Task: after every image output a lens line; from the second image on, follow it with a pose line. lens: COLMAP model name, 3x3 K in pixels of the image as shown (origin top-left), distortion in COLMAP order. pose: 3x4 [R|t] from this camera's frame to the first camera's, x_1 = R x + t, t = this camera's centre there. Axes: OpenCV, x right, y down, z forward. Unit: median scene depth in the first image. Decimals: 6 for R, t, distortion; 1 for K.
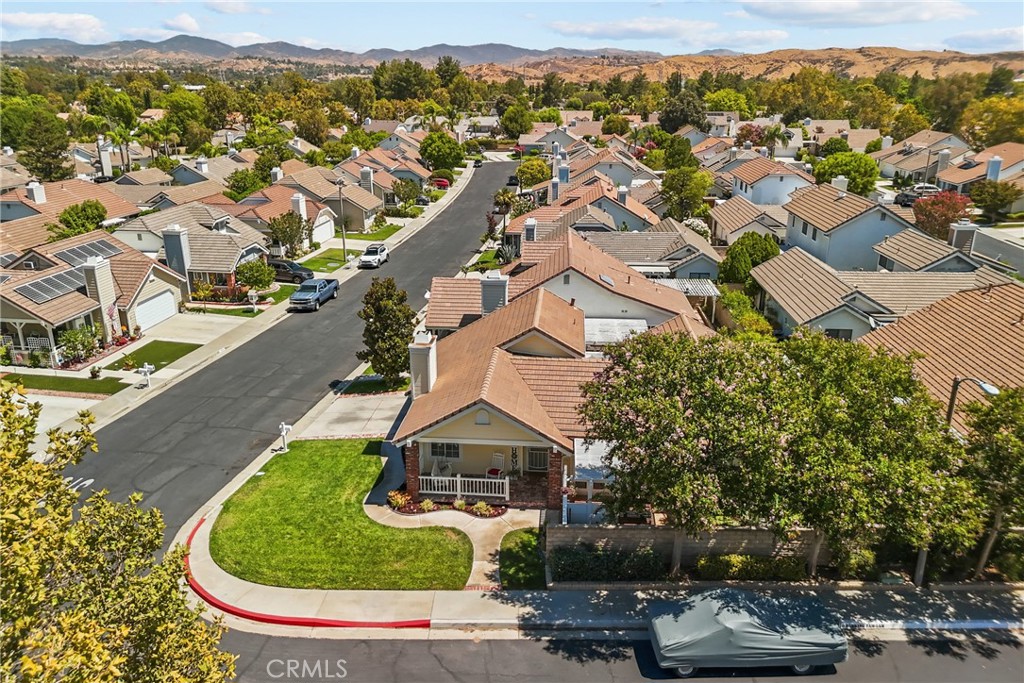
lens RADIAL K [[735.0, 0, 516.9], [0, 735.0, 382.9], [0, 0, 1]] dist [0.069197, -0.038787]
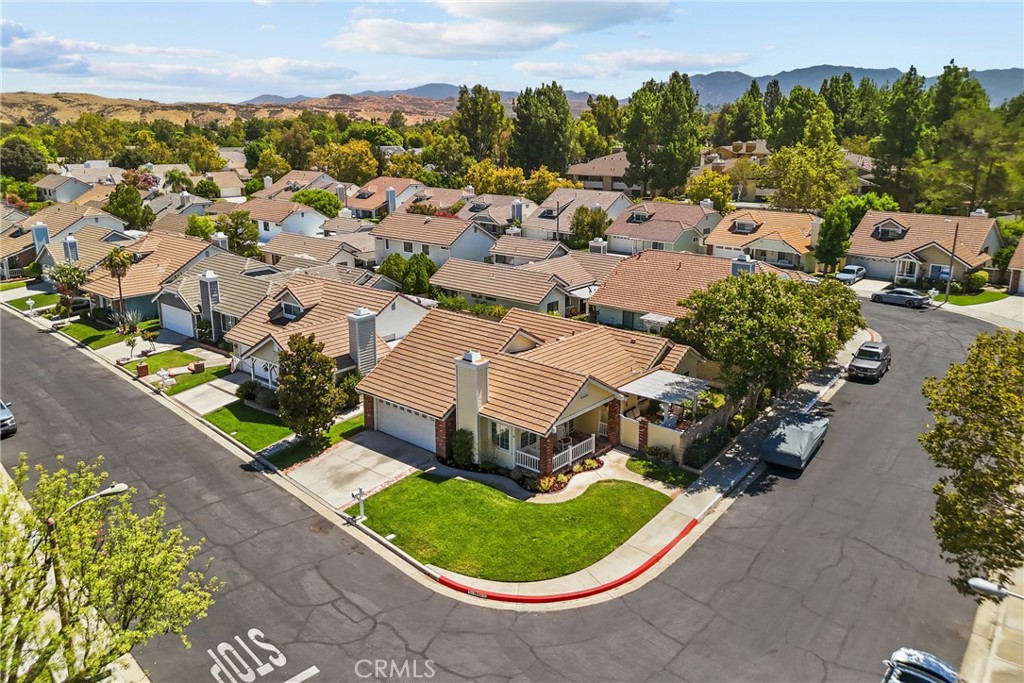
lens RADIAL K [[744.2, 0, 512.0], [0, 744.2, 341.5], [0, 0, 1]] dist [0.059426, -0.004870]
pose [[0.598616, -0.228654, 0.767708, -1.151680], [0.308739, 0.950207, 0.042272, -0.134478], [-0.739147, 0.211717, 0.639404, 0.262531]]
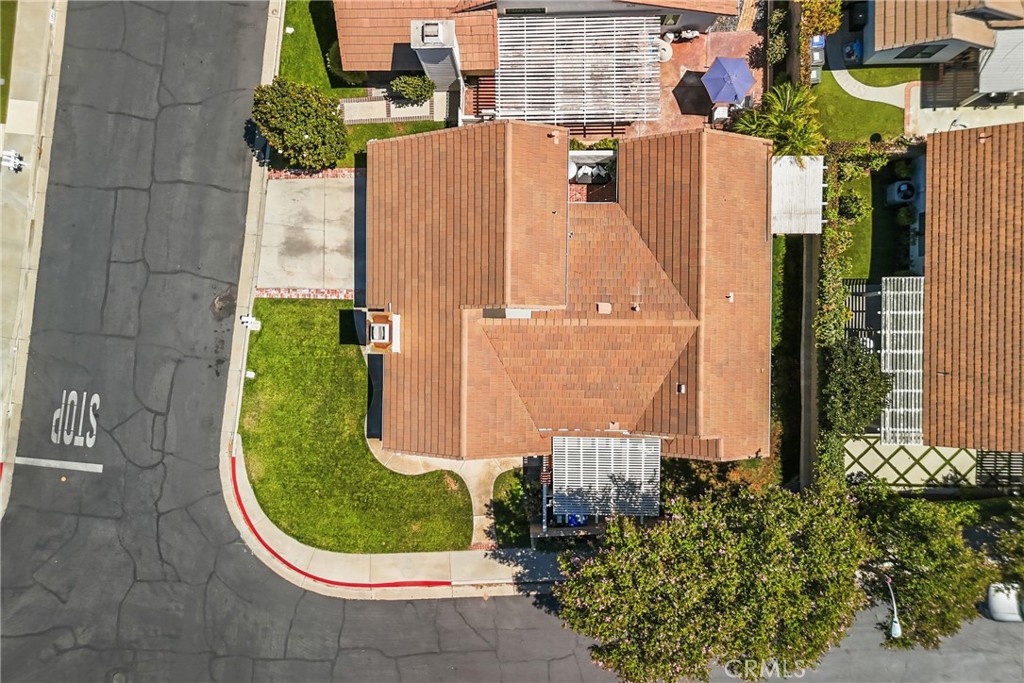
lens RADIAL K [[744.2, 0, 512.0], [0, 744.2, 341.5], [0, 0, 1]] dist [0.059426, -0.004870]
pose [[0.997218, -0.064892, -0.036671, 0.071946], [0.058343, 0.373370, 0.925846, -1.033369], [-0.046388, -0.925410, 0.376118, 0.779040]]
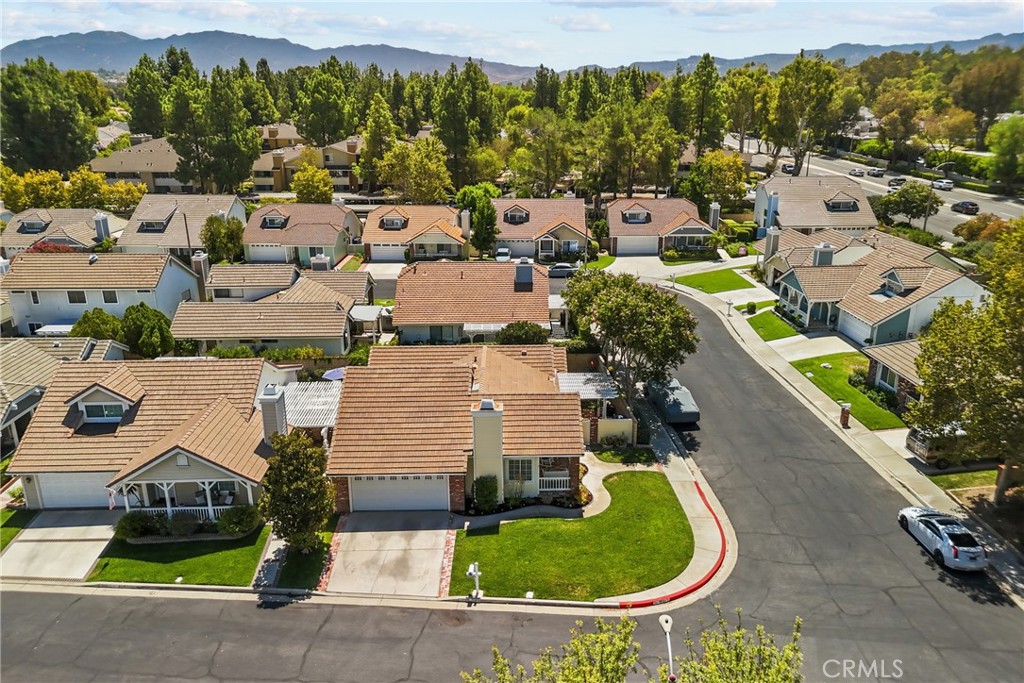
lens RADIAL K [[735.0, 0, 516.9], [0, 735.0, 382.9], [0, 0, 1]] dist [0.069197, -0.038787]
pose [[-0.079187, -0.368614, 0.926204, -1.404456], [0.385026, 0.845711, 0.369497, -0.588258], [-0.919502, 0.385872, 0.074957, 1.027481]]
